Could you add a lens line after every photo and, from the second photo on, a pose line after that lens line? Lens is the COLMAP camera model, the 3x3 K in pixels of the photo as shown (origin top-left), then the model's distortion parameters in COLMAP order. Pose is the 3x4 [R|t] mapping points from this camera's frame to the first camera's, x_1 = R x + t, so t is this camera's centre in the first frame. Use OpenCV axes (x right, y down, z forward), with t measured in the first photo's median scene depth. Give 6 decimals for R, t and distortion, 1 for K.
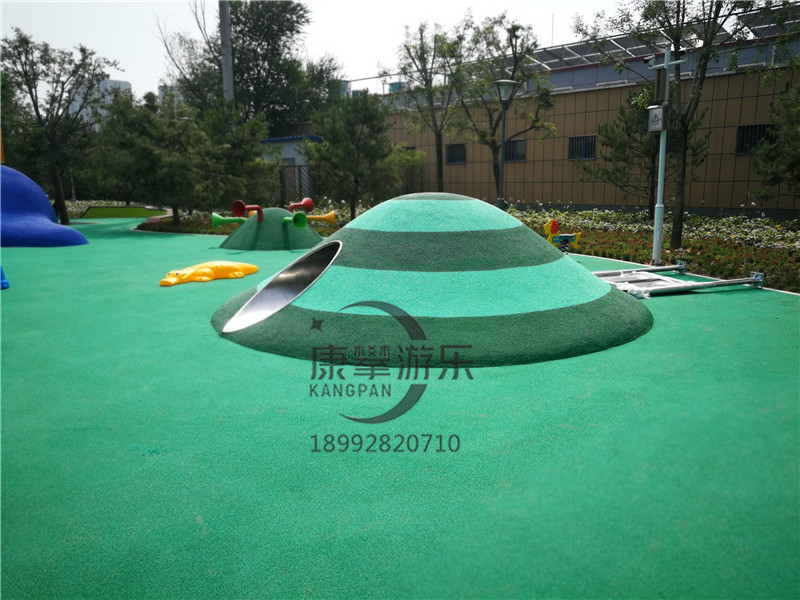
lens RADIAL K [[631.0, 0, 400.0], [0, 631.0, 300.0], [0, 0, 1]] dist [0.001563, 0.005731]
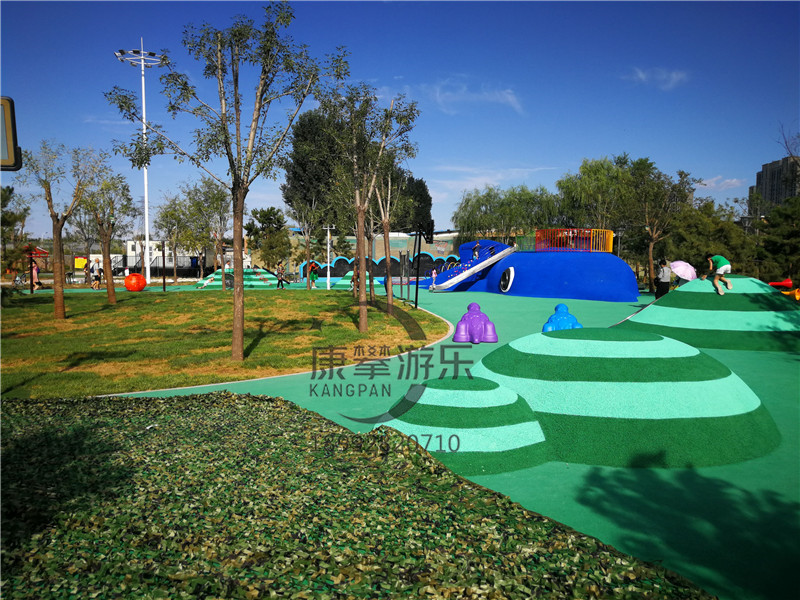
lens RADIAL K [[631.0, 0, 400.0], [0, 631.0, 300.0], [0, 0, 1]] dist [0.001563, 0.005731]
pose [[0.558614, 0.055904, -0.827542, 0.363044], [-0.158771, 0.986483, -0.040533, 0.055185], [0.814090, 0.154031, 0.559939, -0.301933]]
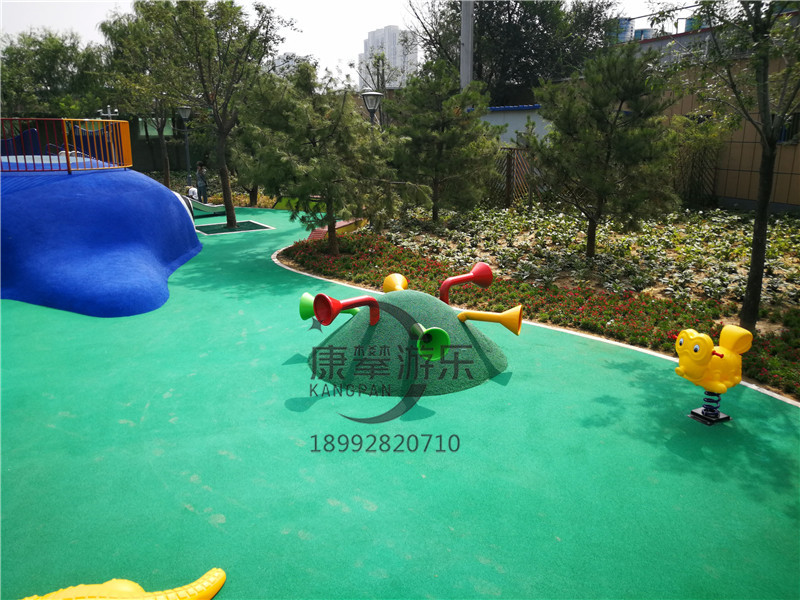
lens RADIAL K [[631.0, 0, 400.0], [0, 631.0, 300.0], [0, 0, 1]] dist [0.001563, 0.005731]
pose [[0.915474, 0.106823, -0.387938, 0.001908], [-0.074838, 0.992497, 0.096690, -0.125435], [0.395356, -0.059485, 0.916600, 0.332108]]
